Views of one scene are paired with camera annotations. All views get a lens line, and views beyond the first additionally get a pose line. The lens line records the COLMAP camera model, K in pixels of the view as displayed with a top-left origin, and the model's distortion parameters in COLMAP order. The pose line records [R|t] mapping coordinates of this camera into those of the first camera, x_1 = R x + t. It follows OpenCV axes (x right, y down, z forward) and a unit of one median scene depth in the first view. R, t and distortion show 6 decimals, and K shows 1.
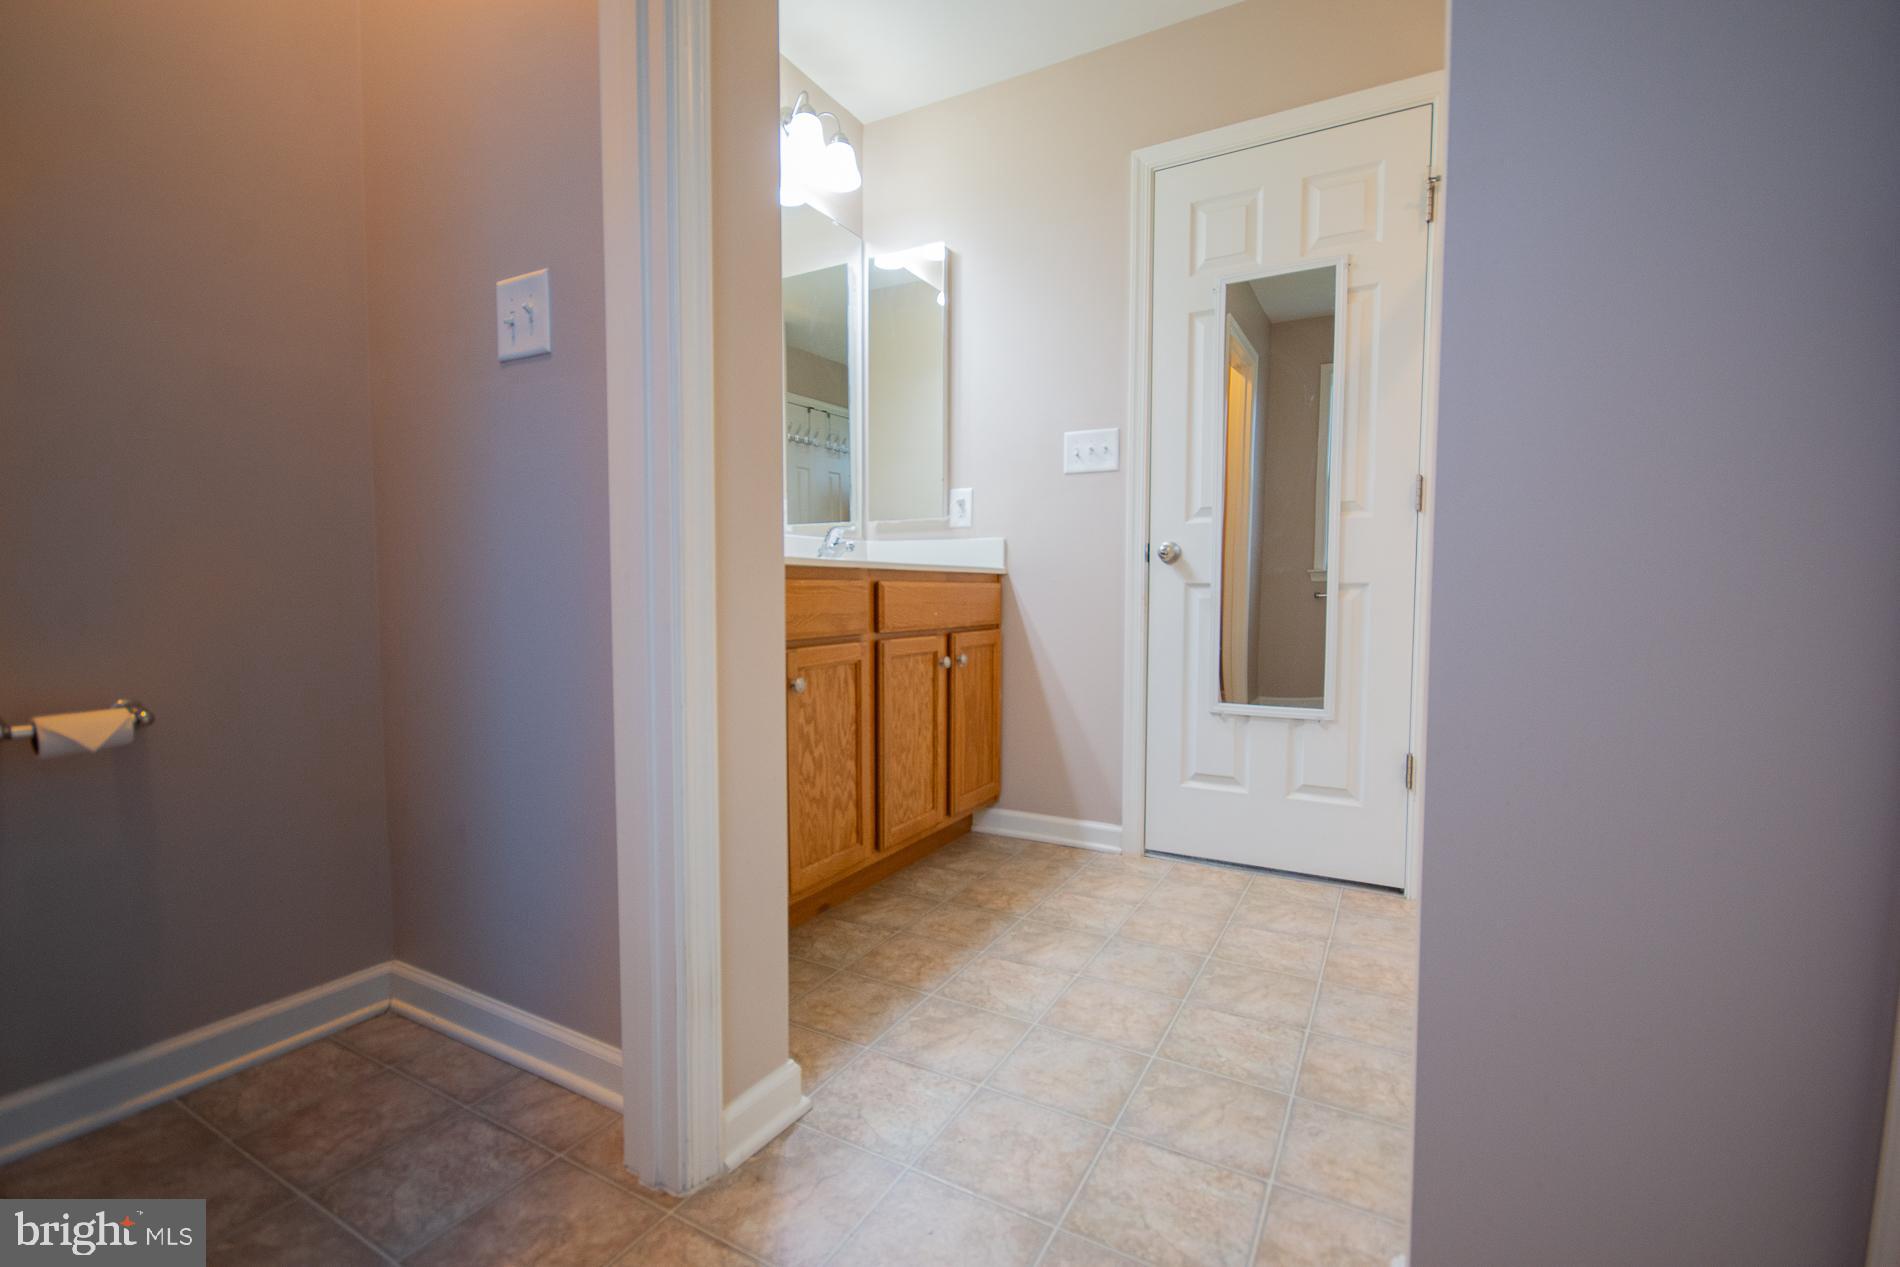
lens RADIAL K [[835.8, 0, 950.0], [0, 835.8, 633.5], [0, 0, 1]] dist [0.002401, -0.006254]
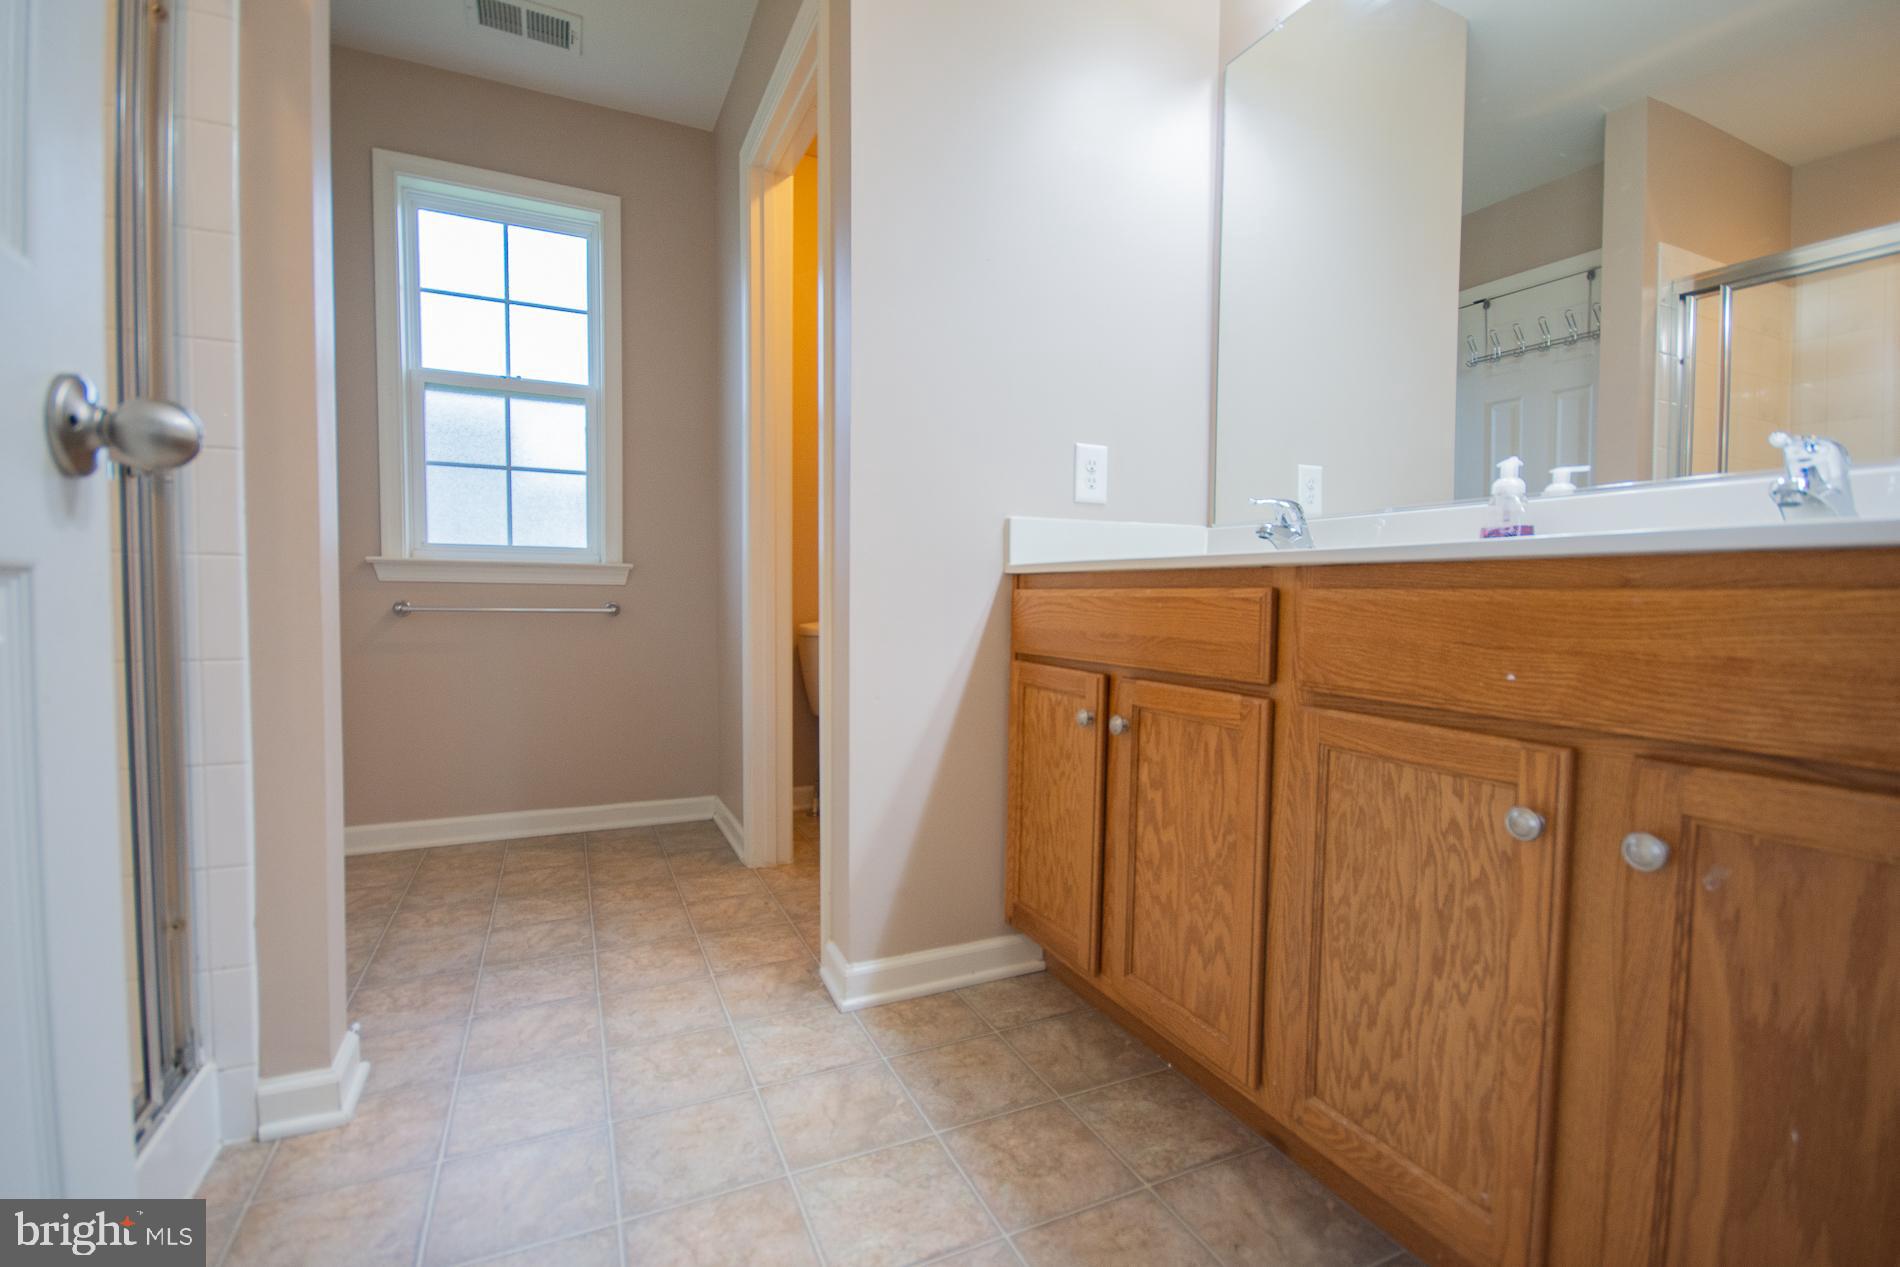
lens RADIAL K [[835.8, 0, 950.0], [0, 835.8, 633.5], [0, 0, 1]] dist [0.002401, -0.006254]
pose [[-0.589785, 0.027009, -0.807108, 0.498143], [-0.057916, 0.995452, 0.075633, -0.067137], [0.805481, 0.091351, -0.585539, 1.236289]]
